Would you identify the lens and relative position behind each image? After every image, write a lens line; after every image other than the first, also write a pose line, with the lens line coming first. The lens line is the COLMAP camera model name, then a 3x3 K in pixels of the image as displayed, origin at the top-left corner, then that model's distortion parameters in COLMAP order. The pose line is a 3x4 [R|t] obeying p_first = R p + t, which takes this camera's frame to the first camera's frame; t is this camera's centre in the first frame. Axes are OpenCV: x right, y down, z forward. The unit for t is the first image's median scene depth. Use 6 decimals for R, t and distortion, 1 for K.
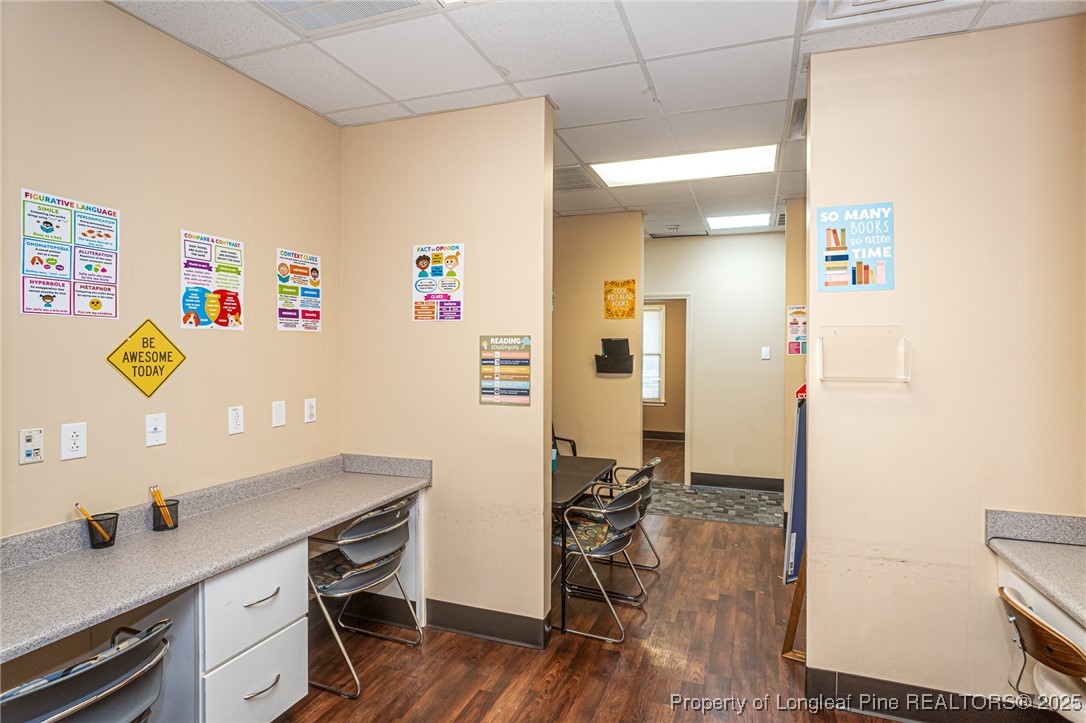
lens RADIAL K [[574.5, 0, 553.1], [0, 574.5, 354.4], [0, 0, 1]] dist [-0.007866, 0.001654]
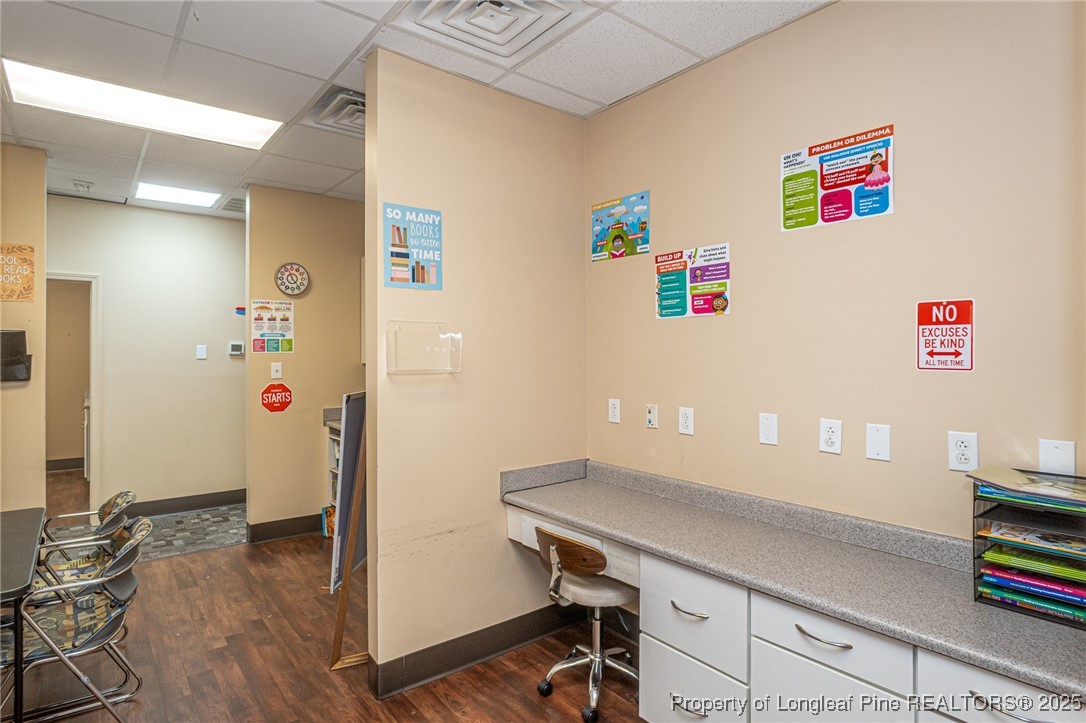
lens RADIAL K [[579.3, 0, 533.7], [0, 579.3, 353.2], [0, 0, 1]] dist [-0.010241, 0.001756]
pose [[0.534425, -0.004900, 0.845202, -0.217320], [0.009539, 0.999954, -0.000235, 0.009340], [-0.845162, 0.008188, 0.534447, 0.203782]]
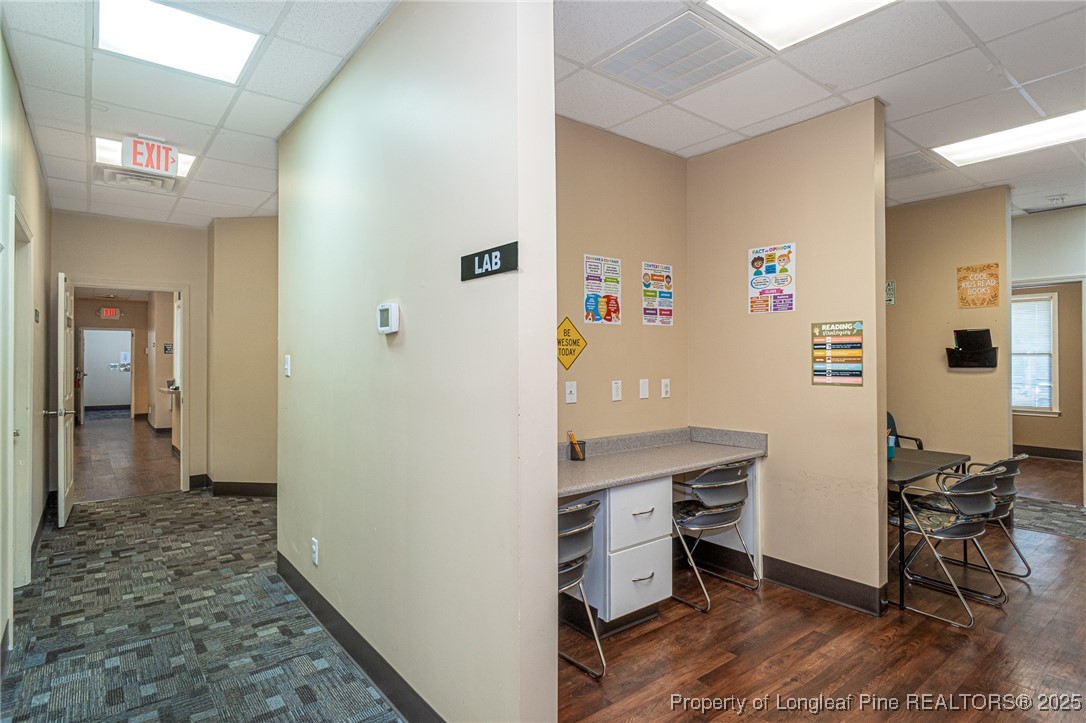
lens RADIAL K [[574.5, 0, 553.1], [0, 574.5, 354.4], [0, 0, 1]] dist [-0.007866, 0.001654]
pose [[0.852528, -0.011105, -0.522564, 0.026517], [0.002117, 0.999839, -0.017794, 0.047409], [0.522678, 0.014064, 0.852414, -0.214830]]
